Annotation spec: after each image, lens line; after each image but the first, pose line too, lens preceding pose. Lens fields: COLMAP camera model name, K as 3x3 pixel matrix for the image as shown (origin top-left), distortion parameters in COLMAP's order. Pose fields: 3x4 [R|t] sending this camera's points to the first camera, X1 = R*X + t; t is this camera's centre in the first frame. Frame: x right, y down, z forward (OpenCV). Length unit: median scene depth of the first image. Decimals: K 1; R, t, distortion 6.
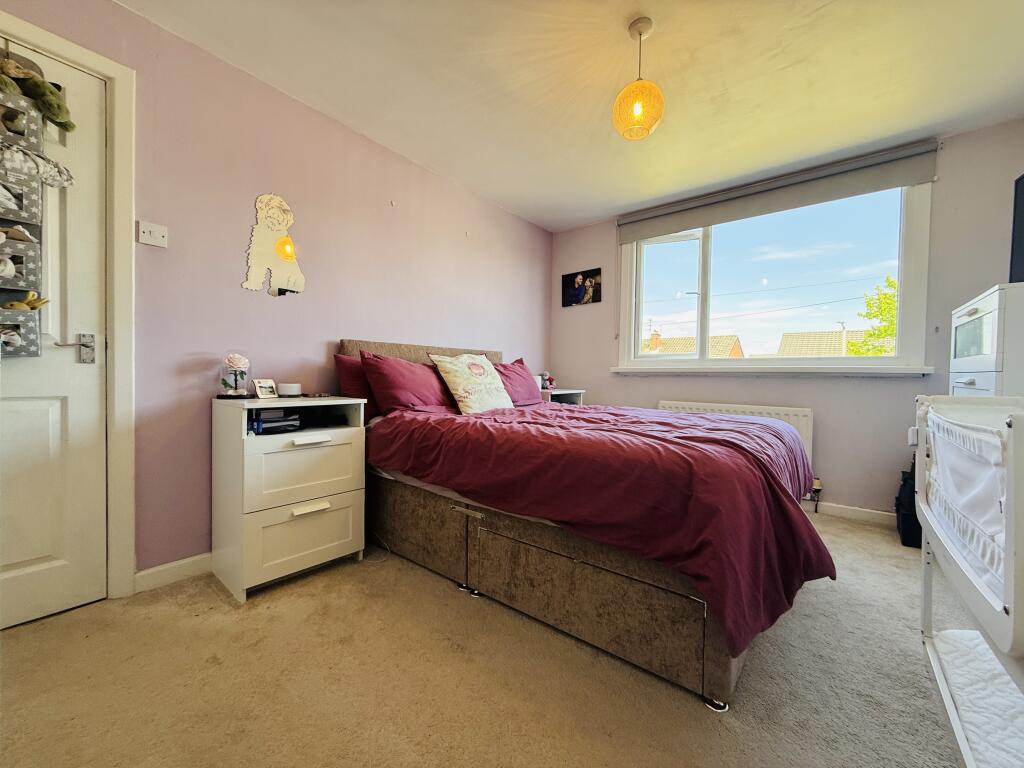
lens RADIAL K [[402.6, 0, 512.0], [0, 402.6, 384.0], [0, 0, 1]] dist [0.018386, -0.000015]
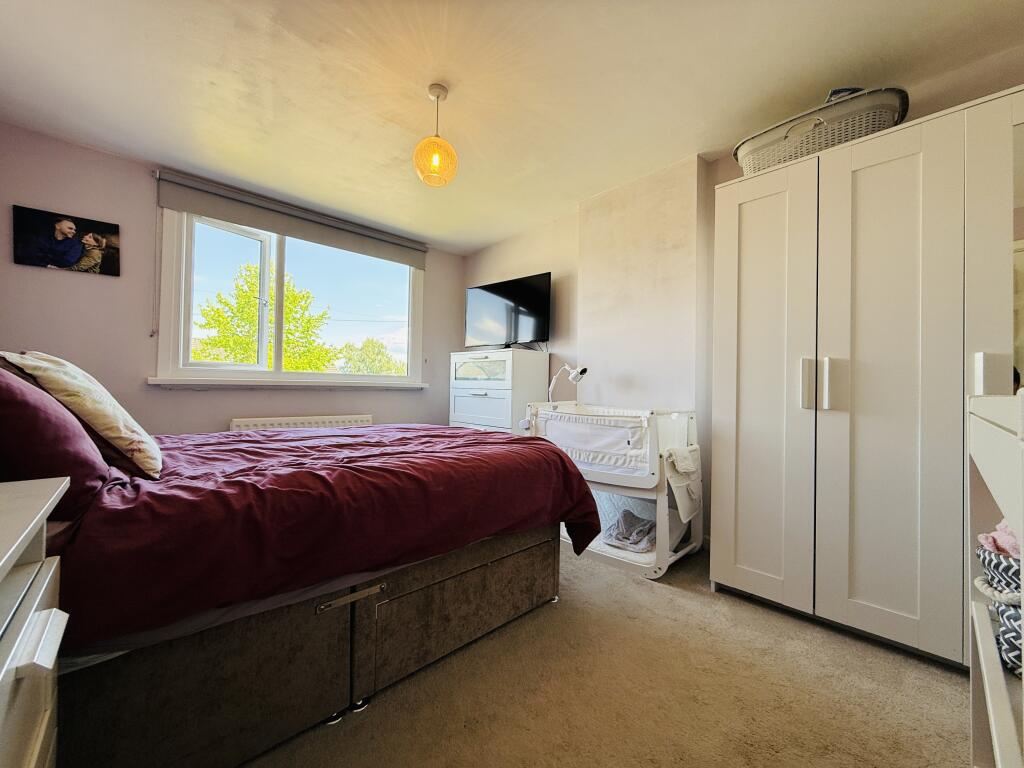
lens RADIAL K [[407.6, 0, 508.5], [0, 407.6, 384.0], [0, 0, 1]] dist [-0.000007, 0.000016]
pose [[0.151285, 0.001923, 0.988488, -0.383880], [0.011424, 0.999928, -0.003693, -0.022436], [-0.988424, 0.011852, 0.151252, 0.312573]]
